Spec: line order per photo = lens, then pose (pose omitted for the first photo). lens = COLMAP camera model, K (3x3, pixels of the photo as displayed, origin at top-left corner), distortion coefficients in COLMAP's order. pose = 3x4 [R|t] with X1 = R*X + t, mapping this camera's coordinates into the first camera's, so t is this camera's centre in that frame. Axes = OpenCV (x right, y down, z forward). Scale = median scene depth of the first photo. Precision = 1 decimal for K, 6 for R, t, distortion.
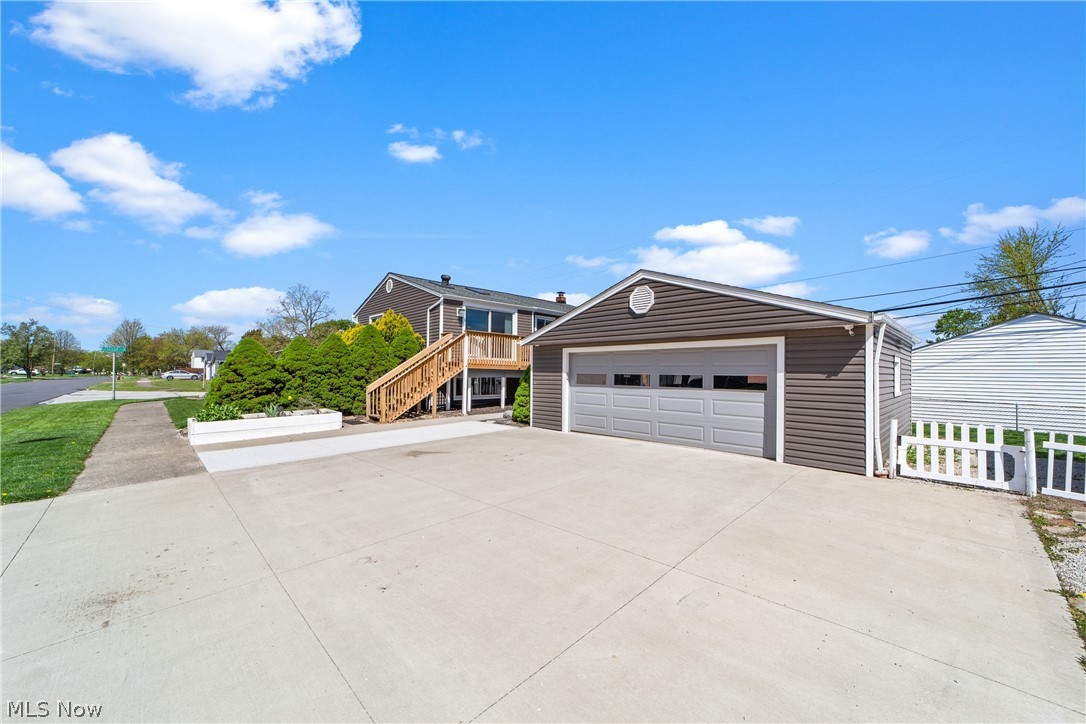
lens RADIAL K [[426.7, 0, 542.6], [0, 426.7, 361.0], [0, 0, 1]] dist [0.001406, 0.000399]
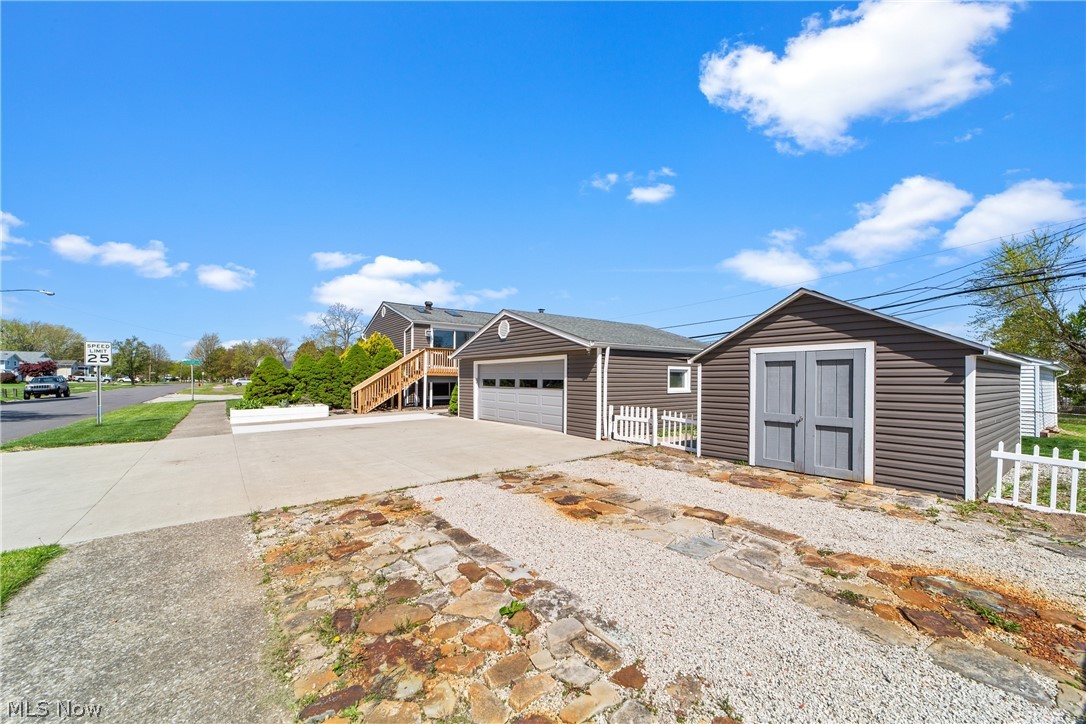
lens RADIAL K [[426.7, 0, 538.4], [0, 426.7, 366.7], [0, 0, 1]] dist [0.001406, 0.000399]
pose [[0.993575, -0.007090, -0.112951, 0.406954], [0.006905, 0.999974, -0.002029, -0.006266], [0.112962, 0.001236, 0.993599, -0.373482]]
